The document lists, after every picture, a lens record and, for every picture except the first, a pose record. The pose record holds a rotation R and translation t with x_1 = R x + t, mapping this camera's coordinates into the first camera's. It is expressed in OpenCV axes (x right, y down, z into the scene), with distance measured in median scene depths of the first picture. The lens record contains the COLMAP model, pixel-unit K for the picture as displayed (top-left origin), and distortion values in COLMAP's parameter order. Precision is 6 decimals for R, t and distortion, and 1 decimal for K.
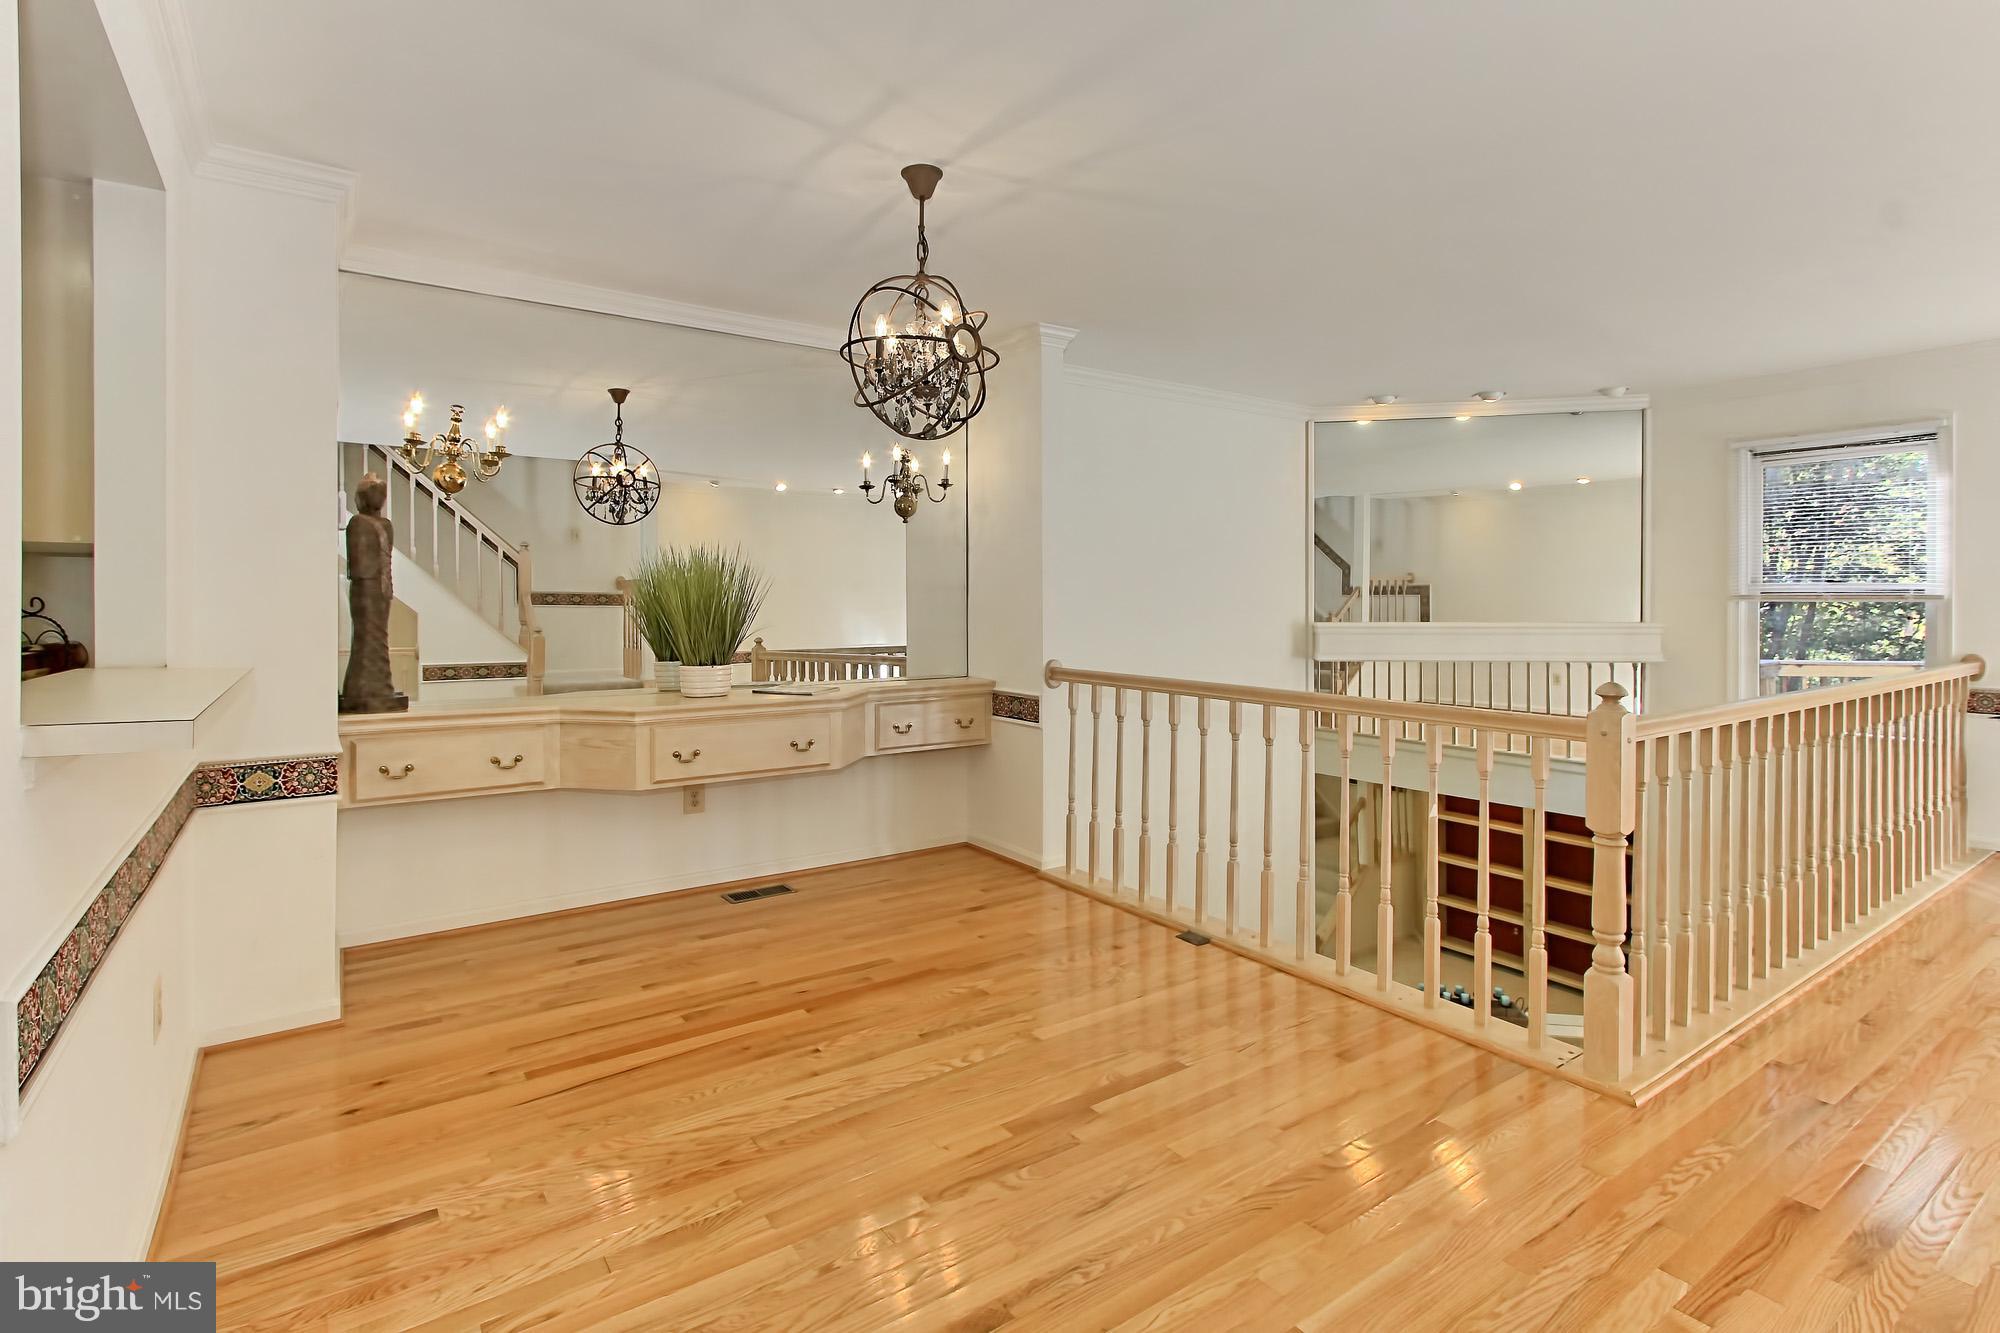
lens RADIAL K [[968.5, 0, 1004.4], [0, 968.5, 617.5], [0, 0, 1]] dist [-0.000256, 0.000420]
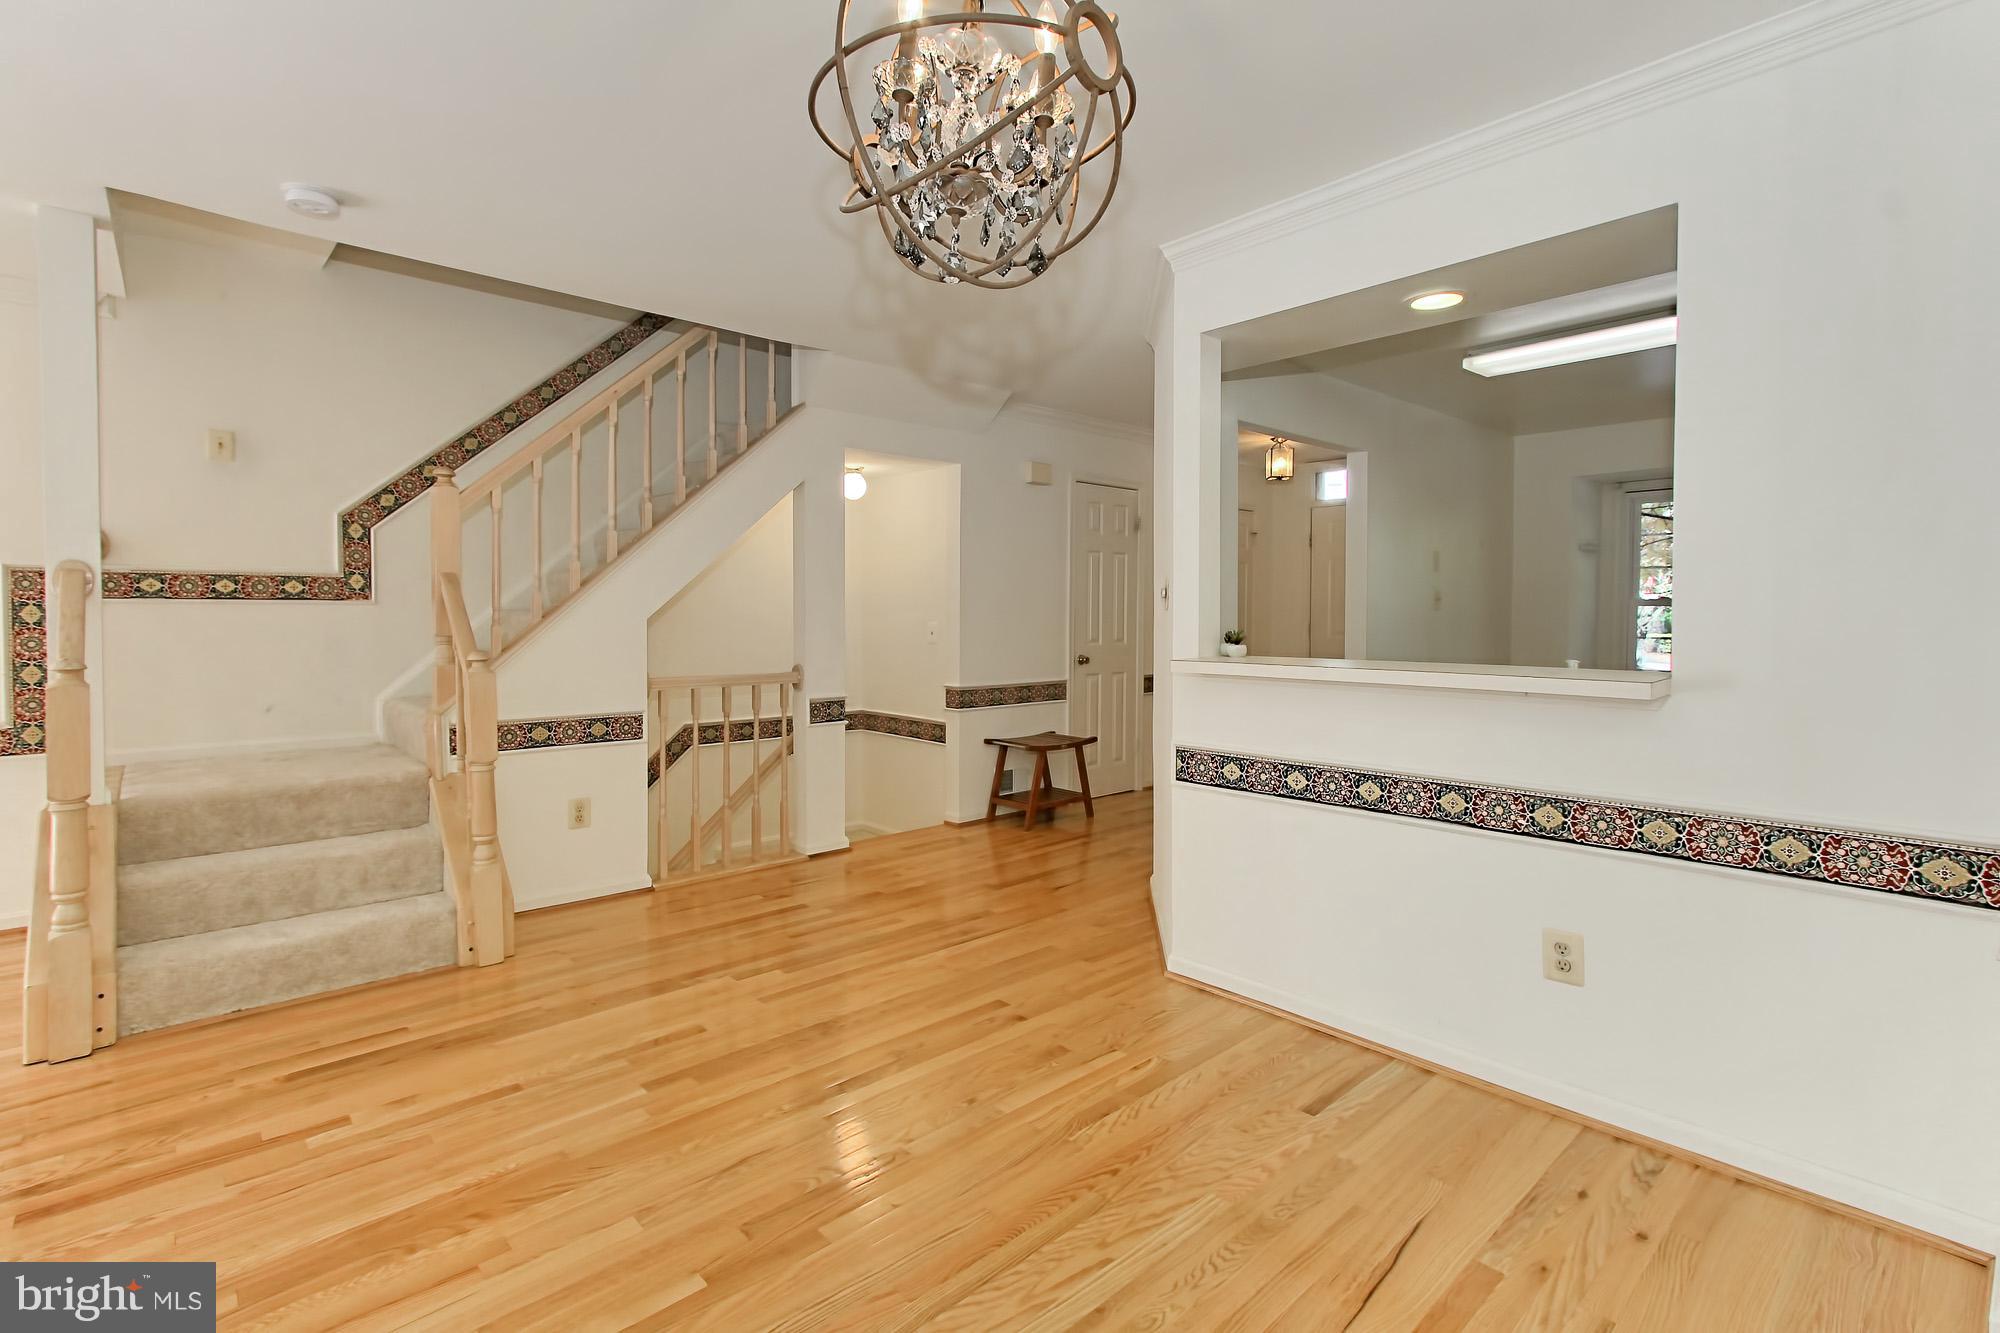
lens RADIAL K [[928.8, 0, 1008.3], [0, 928.8, 635.2], [0, 0, 1]] dist [0.002226, 0.000397]
pose [[-0.992272, 0.003969, -0.124017, -0.045781], [-0.000032, 0.999480, 0.032241, -0.018335], [0.124081, 0.031996, -0.991756, 1.411010]]
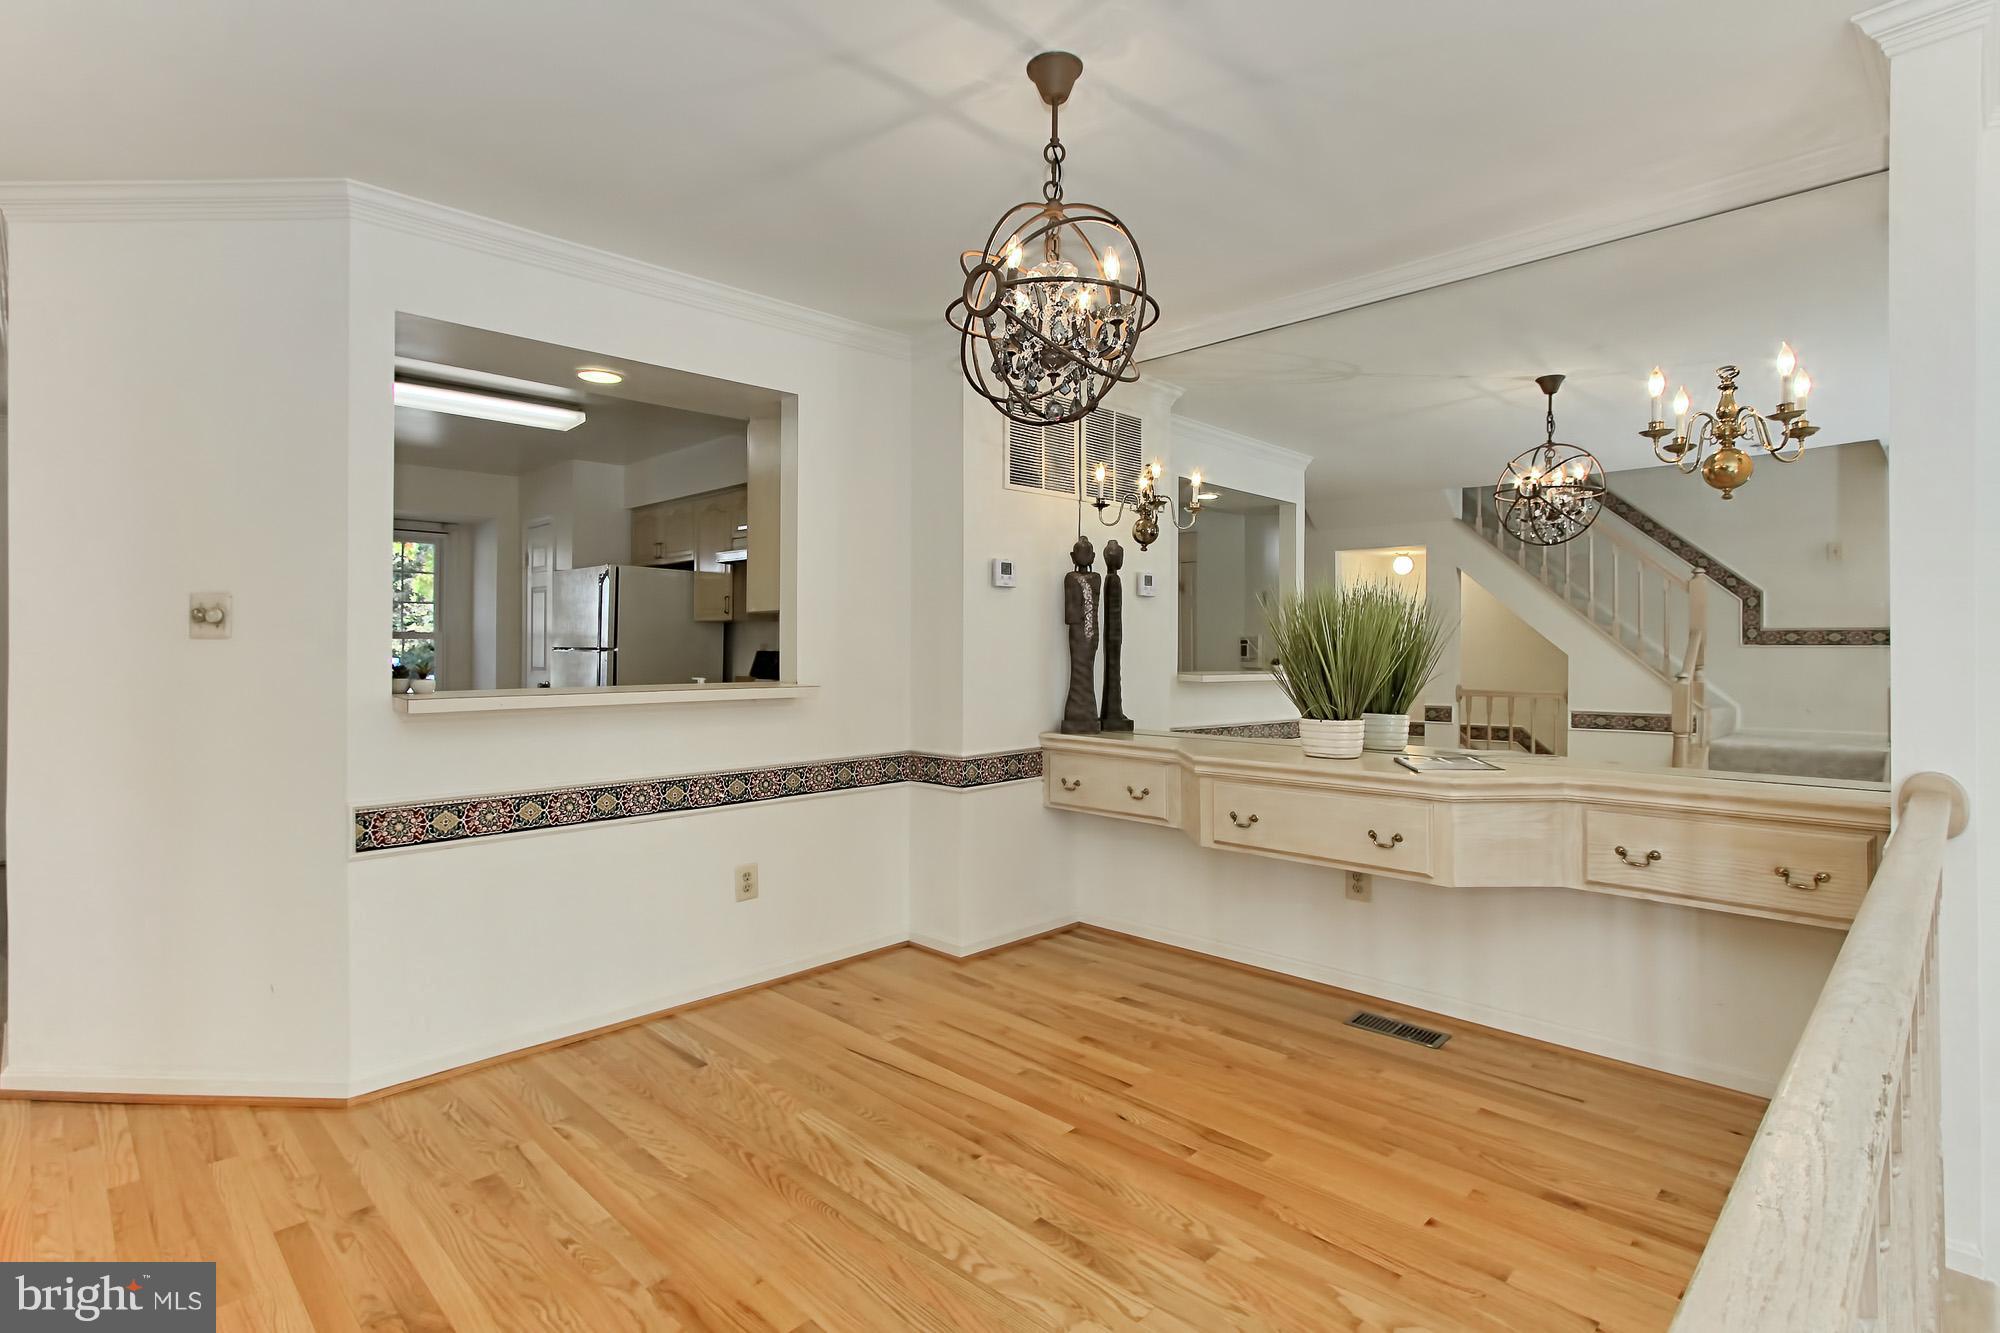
lens RADIAL K [[971.2, 0, 995.9], [0, 971.2, 646.9], [0, 0, 1]] dist [0.001006, 0.000223]
pose [[0.165284, -0.001087, -0.986245, 0.615902], [-0.010875, 0.999937, -0.002925, -0.008048], [0.986186, 0.011209, 0.165262, 0.795888]]
